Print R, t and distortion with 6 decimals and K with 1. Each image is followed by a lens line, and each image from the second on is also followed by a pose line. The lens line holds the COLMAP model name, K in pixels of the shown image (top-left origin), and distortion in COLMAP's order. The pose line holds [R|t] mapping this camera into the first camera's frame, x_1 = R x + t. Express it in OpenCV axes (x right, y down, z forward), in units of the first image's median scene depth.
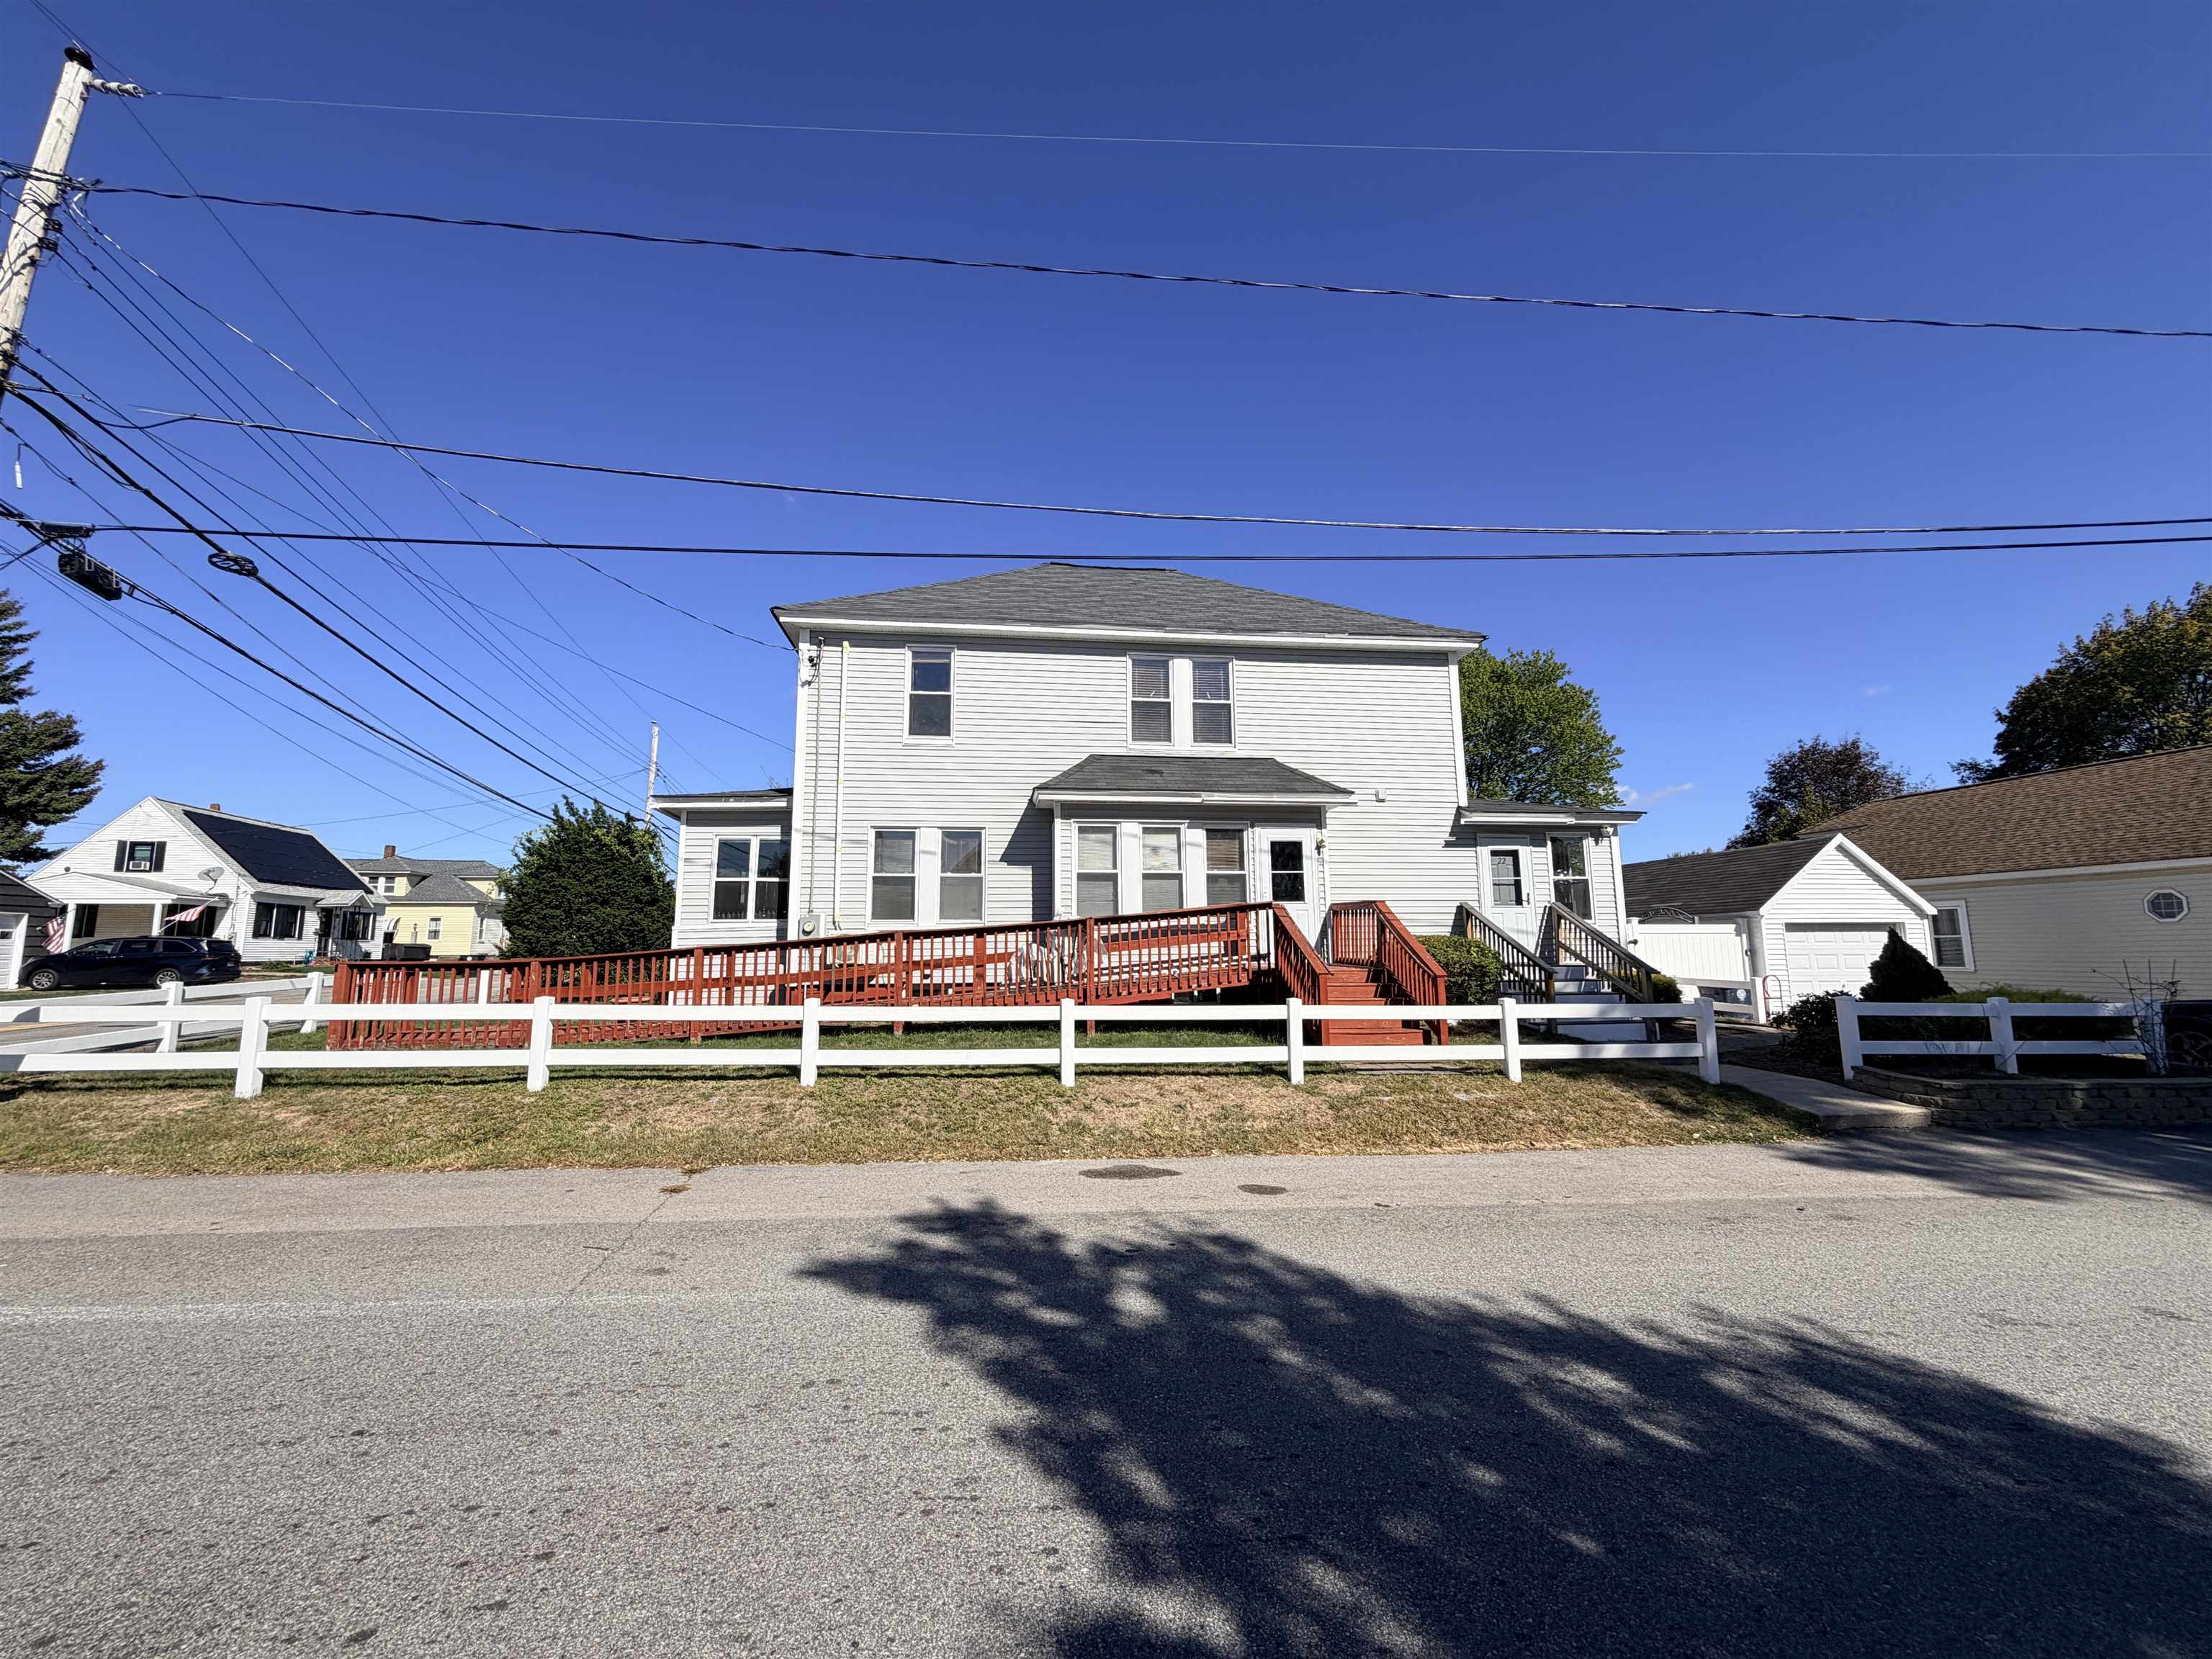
lens RADIAL K [[878.7, 0, 1099.8], [0, 878.7, 828.6], [0, 0, 1]] dist [-0.001147, 0.000134]
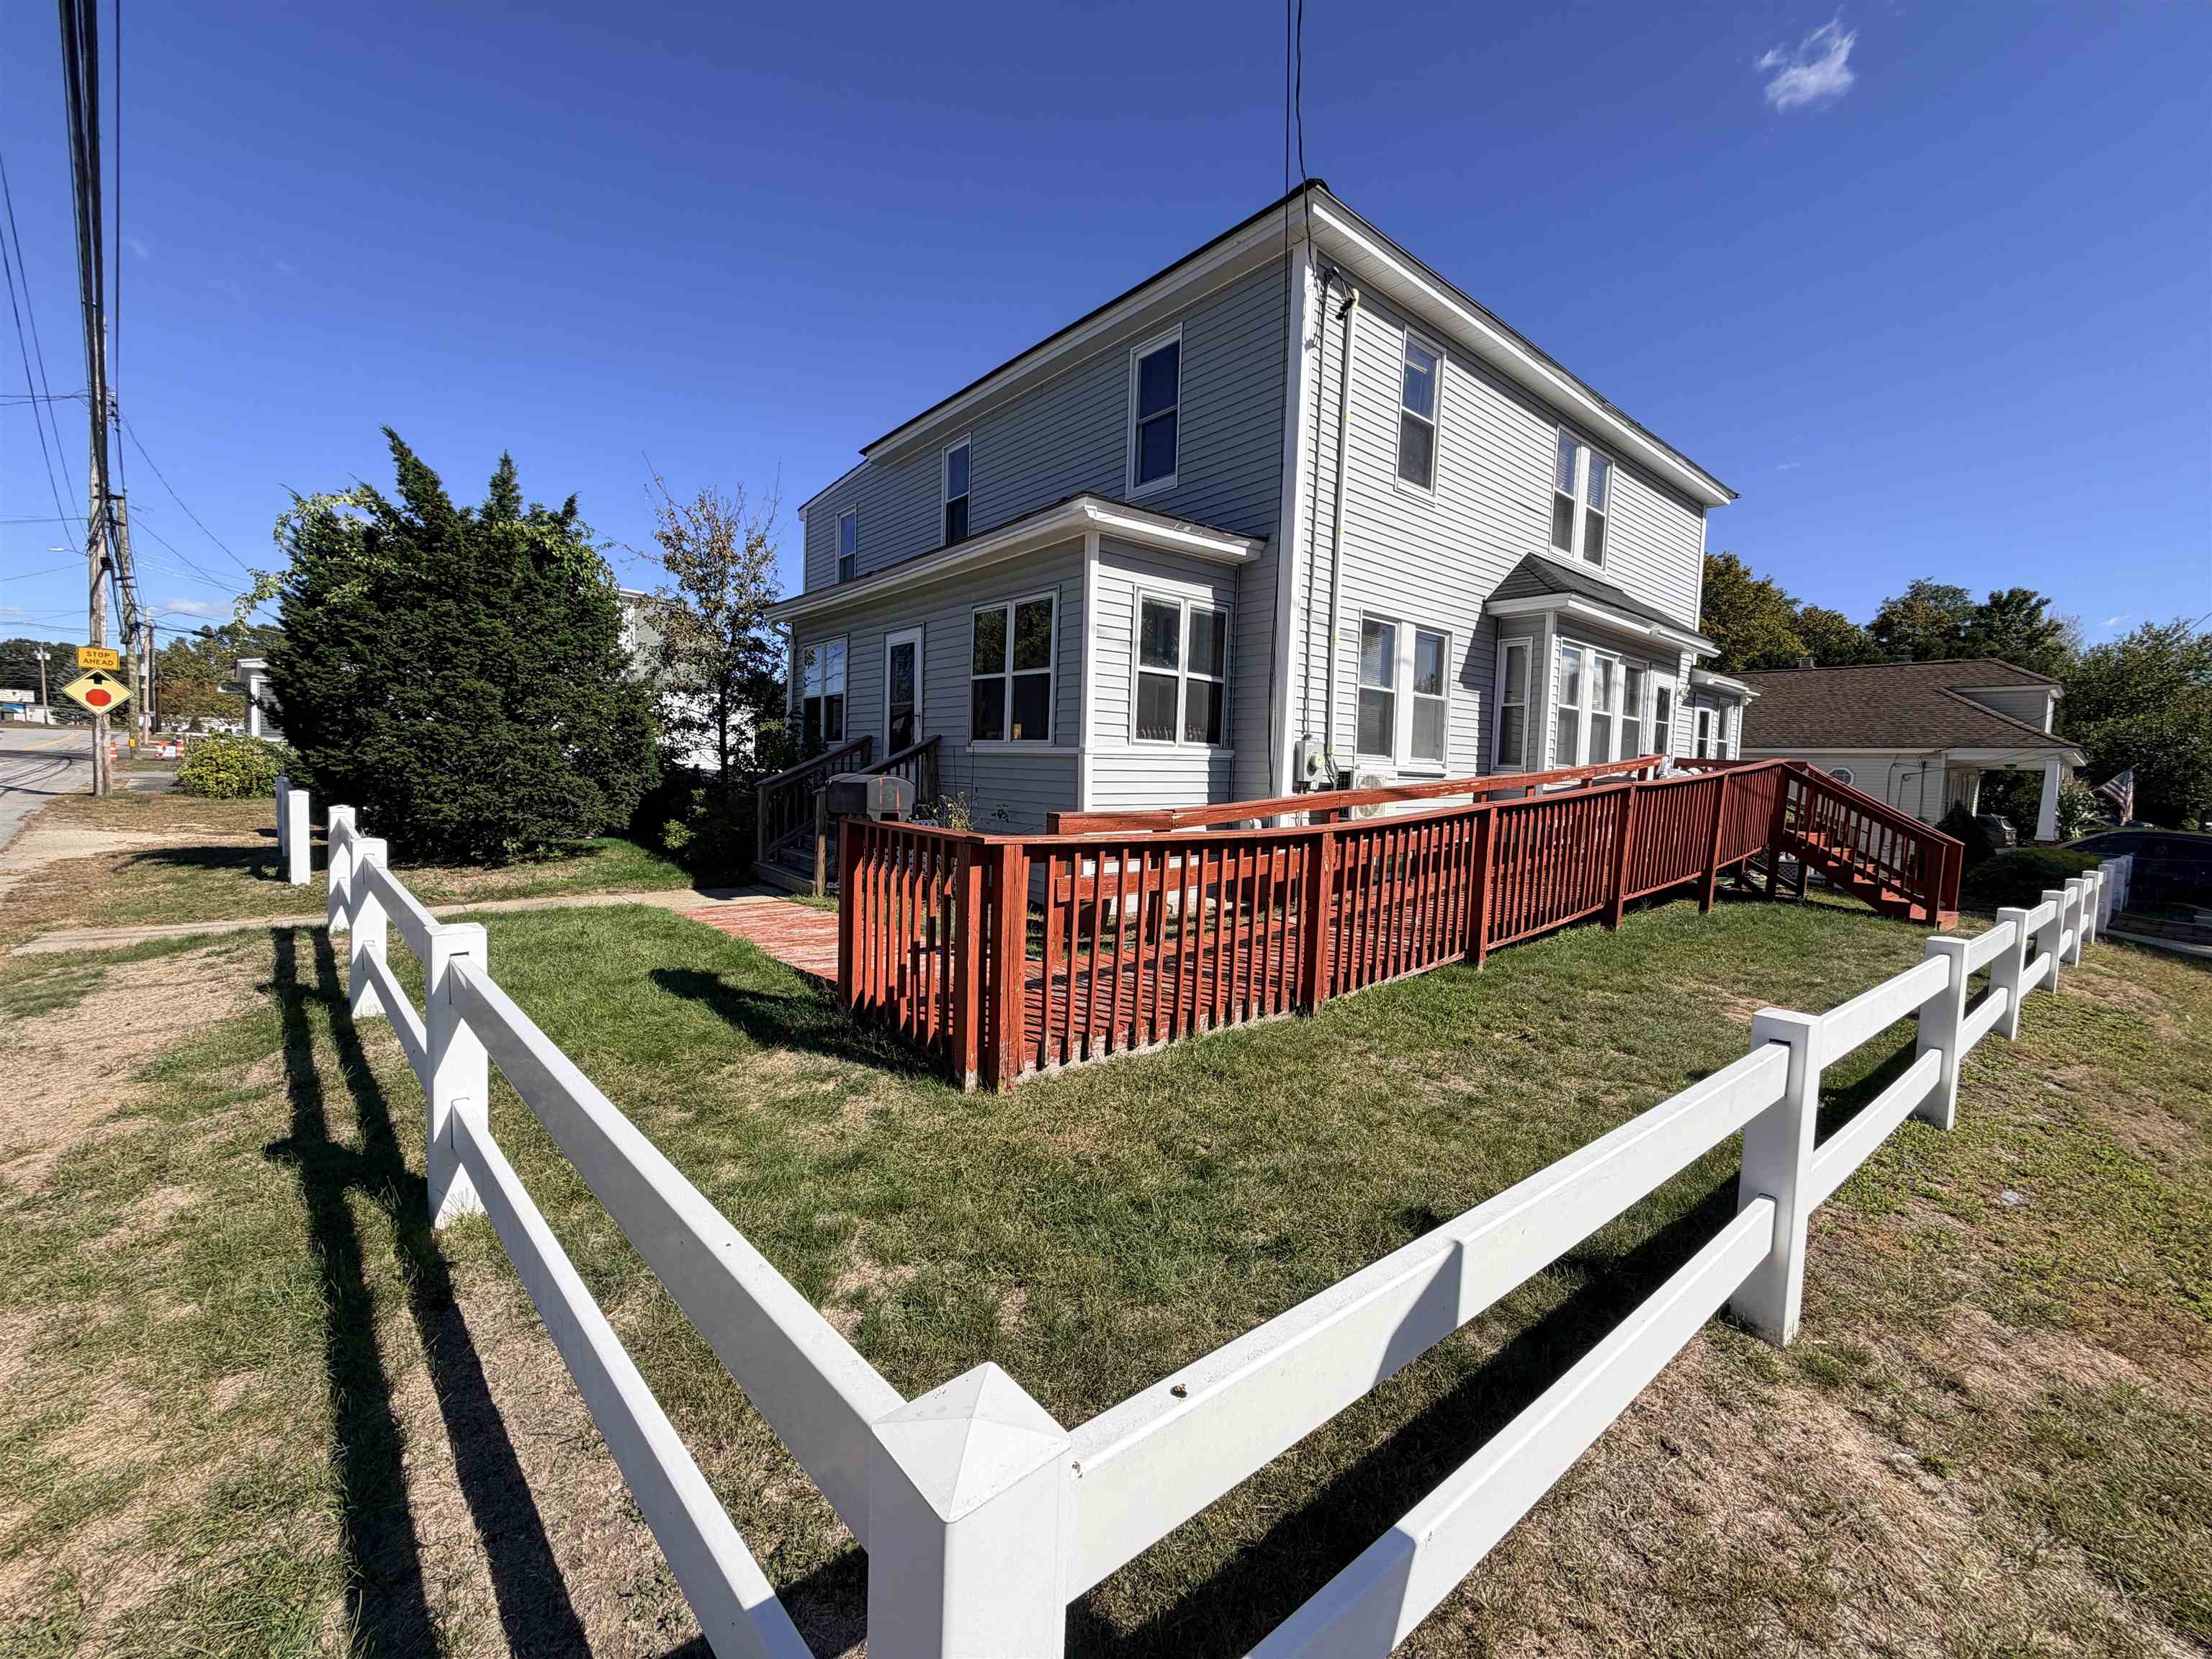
lens RADIAL K [[900.2, 0, 1139.7], [0, 900.2, 823.0], [0, 0, 1]] dist [-0.000547, 0.000010]
pose [[0.831774, 0.005255, 0.555089, -0.700603], [-0.114786, 0.979972, 0.162724, 0.056793], [-0.543117, -0.199066, 0.815719, 0.475152]]
